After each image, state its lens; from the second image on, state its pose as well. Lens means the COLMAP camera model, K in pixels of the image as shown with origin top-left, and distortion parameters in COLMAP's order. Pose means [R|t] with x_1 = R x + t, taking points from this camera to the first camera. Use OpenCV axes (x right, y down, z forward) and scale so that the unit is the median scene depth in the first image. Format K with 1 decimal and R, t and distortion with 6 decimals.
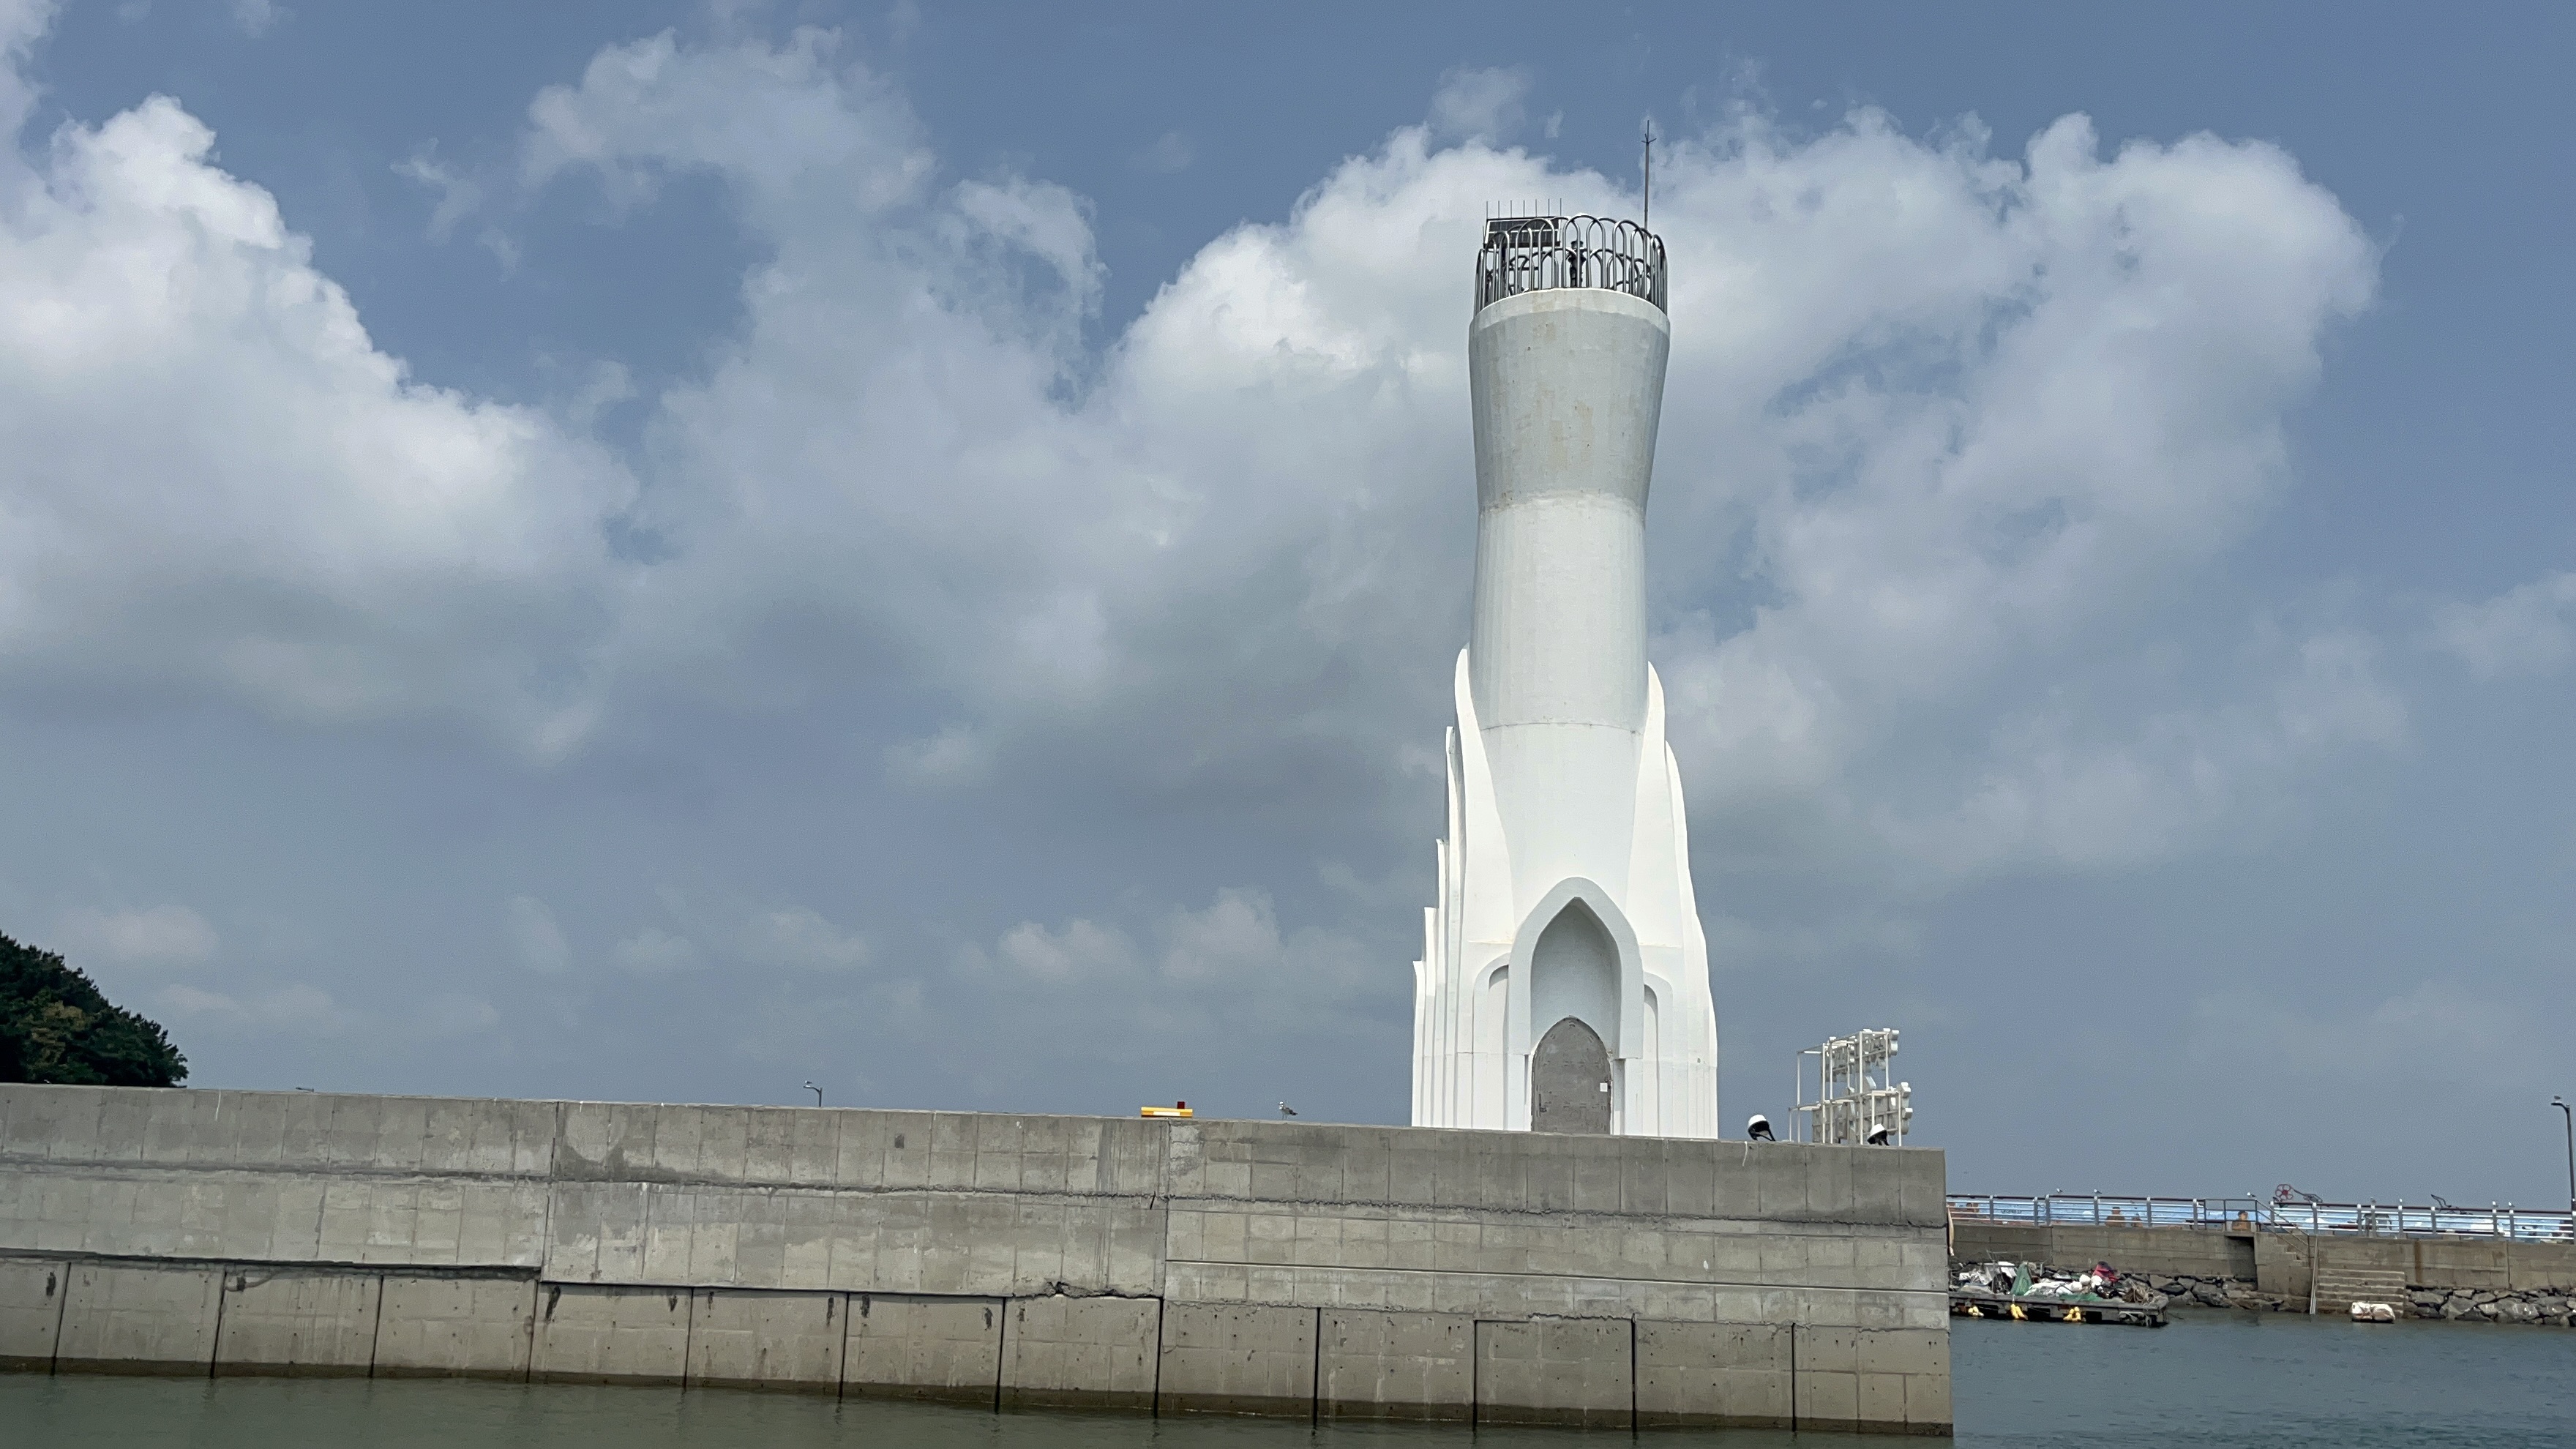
lens RADIAL K [[2200.8, 0, 1288.0], [0, 2200.8, 724.5], [0, 0, 1]] dist [0.059094, -0.049290]
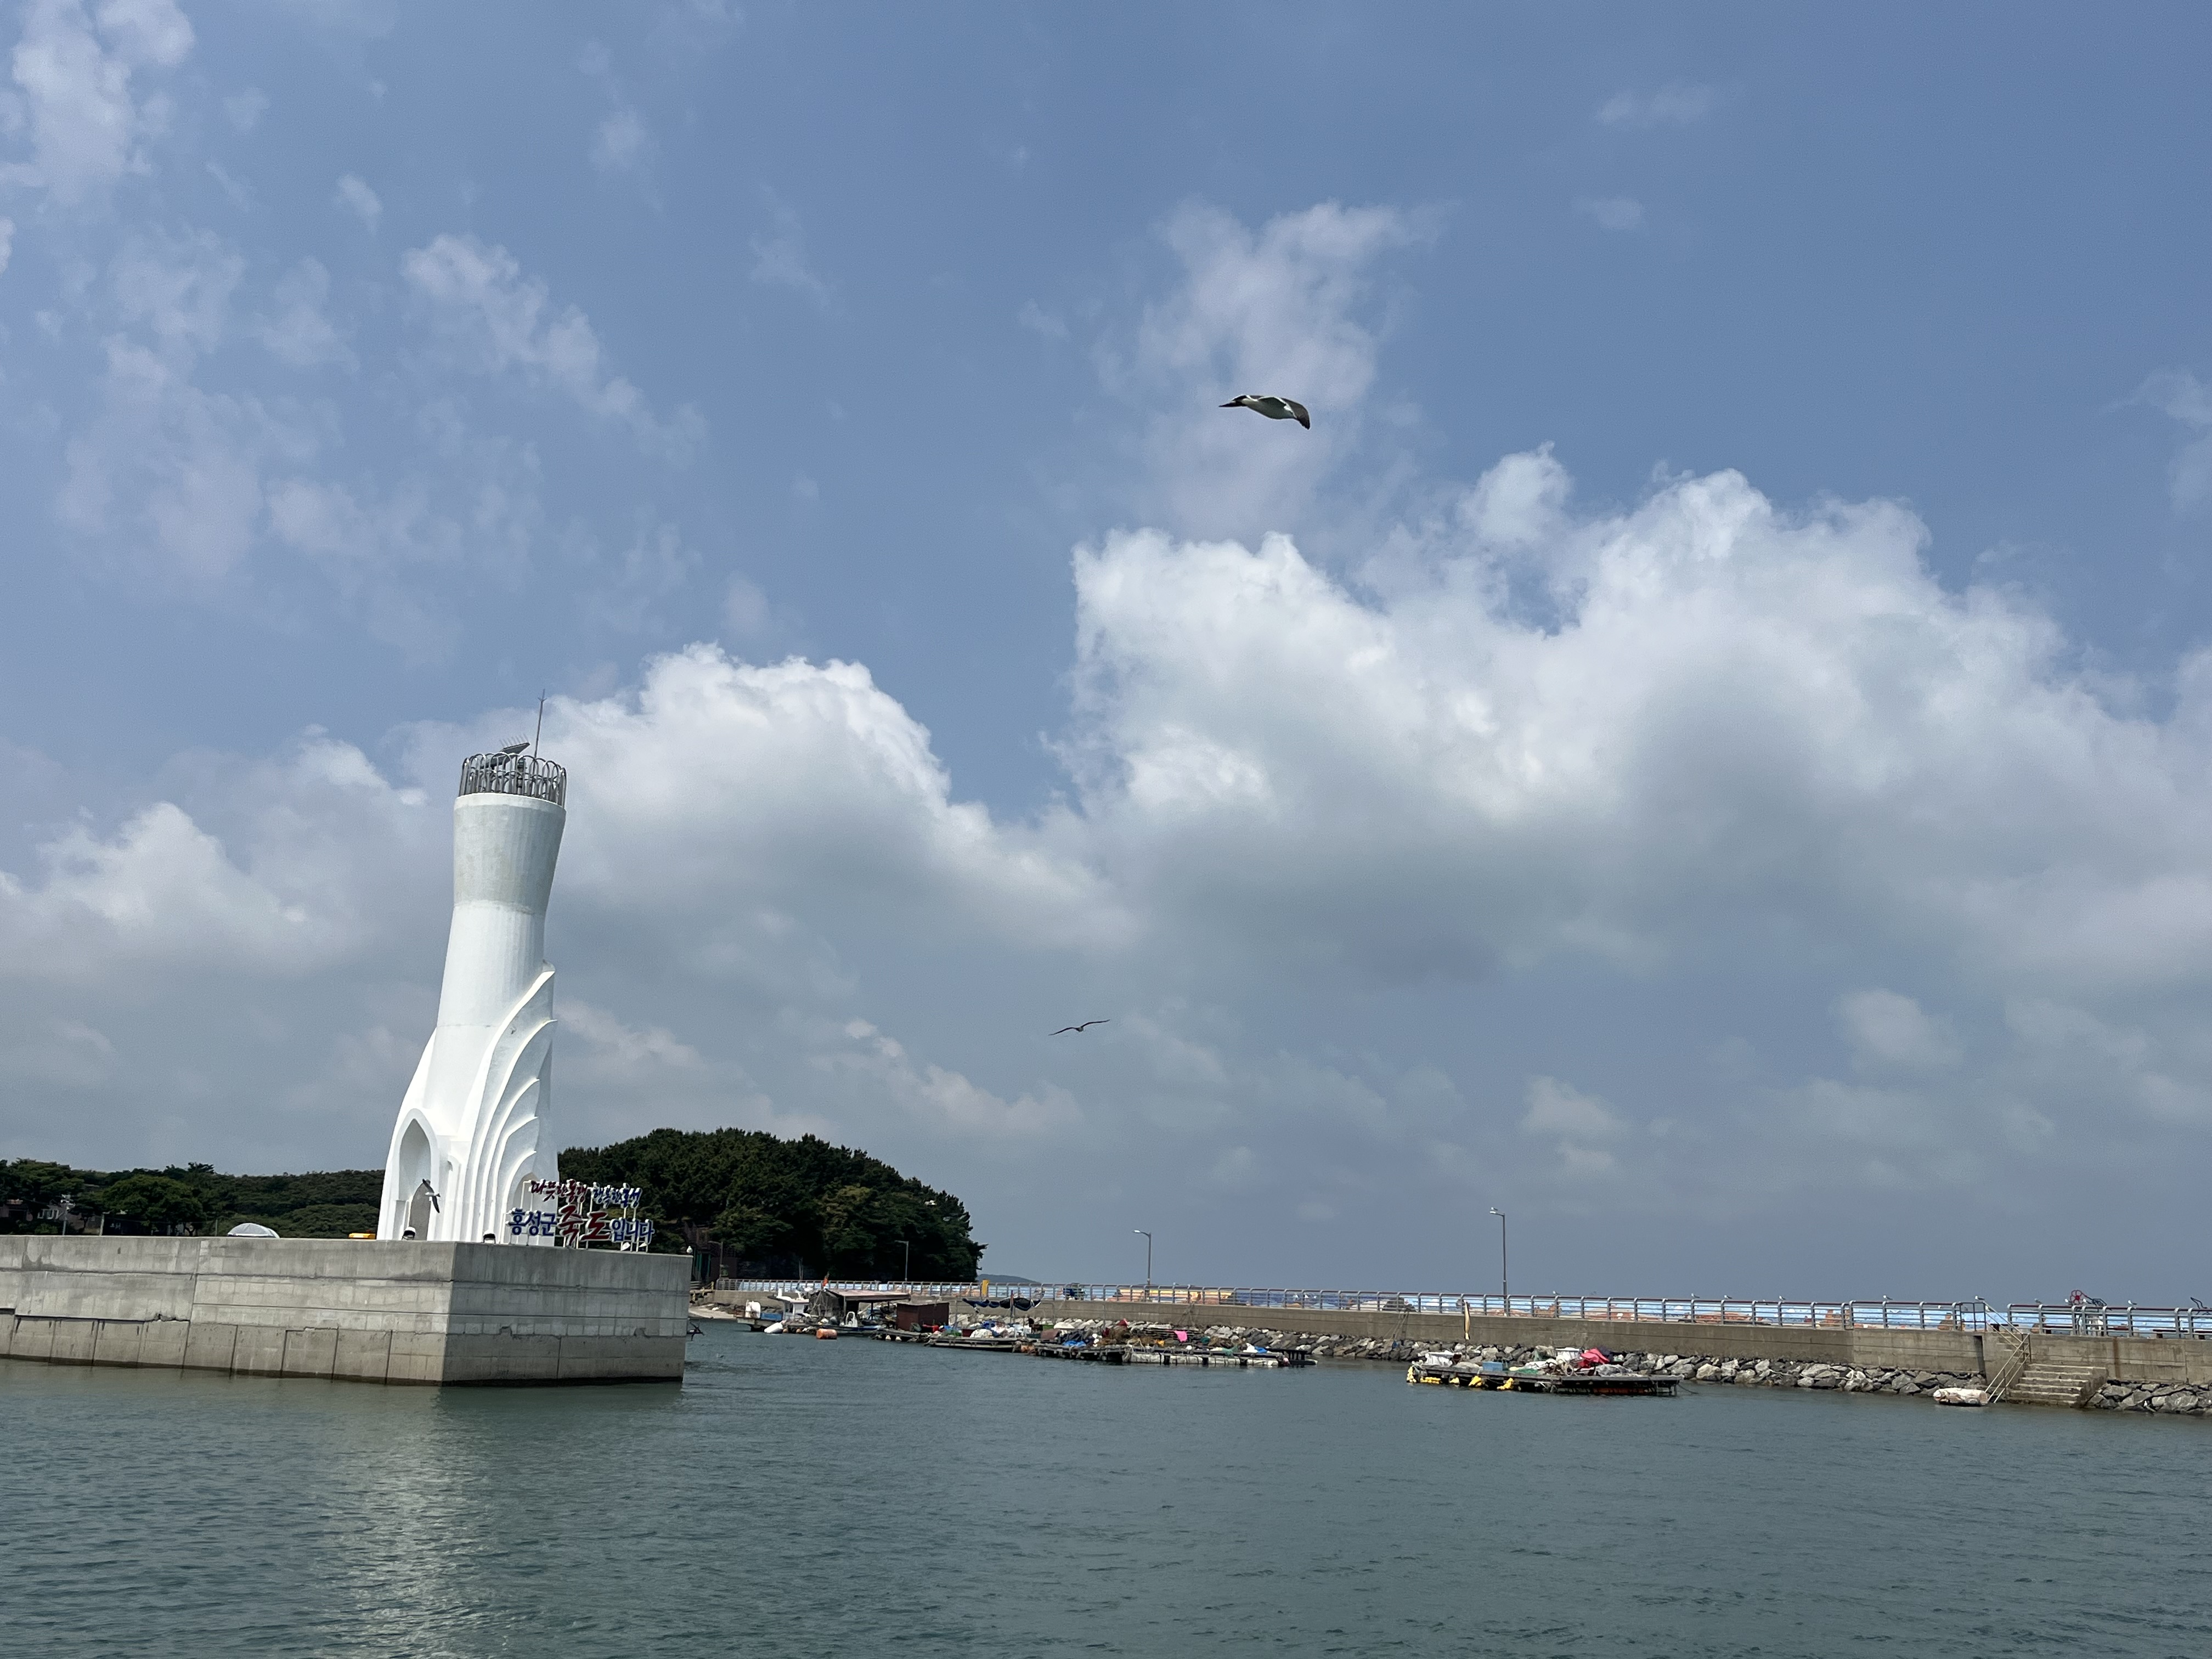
lens RADIAL K [[1960.2, 0, 1106.0], [0, 1960.2, 829.5], [0, 0, 1]] dist [0.038074, -0.006216]
pose [[0.871139, -0.120825, -0.475939, 1.683070], [0.099894, 0.992593, -0.069144, 0.006521], [0.480767, 0.012690, 0.876756, -0.266827]]
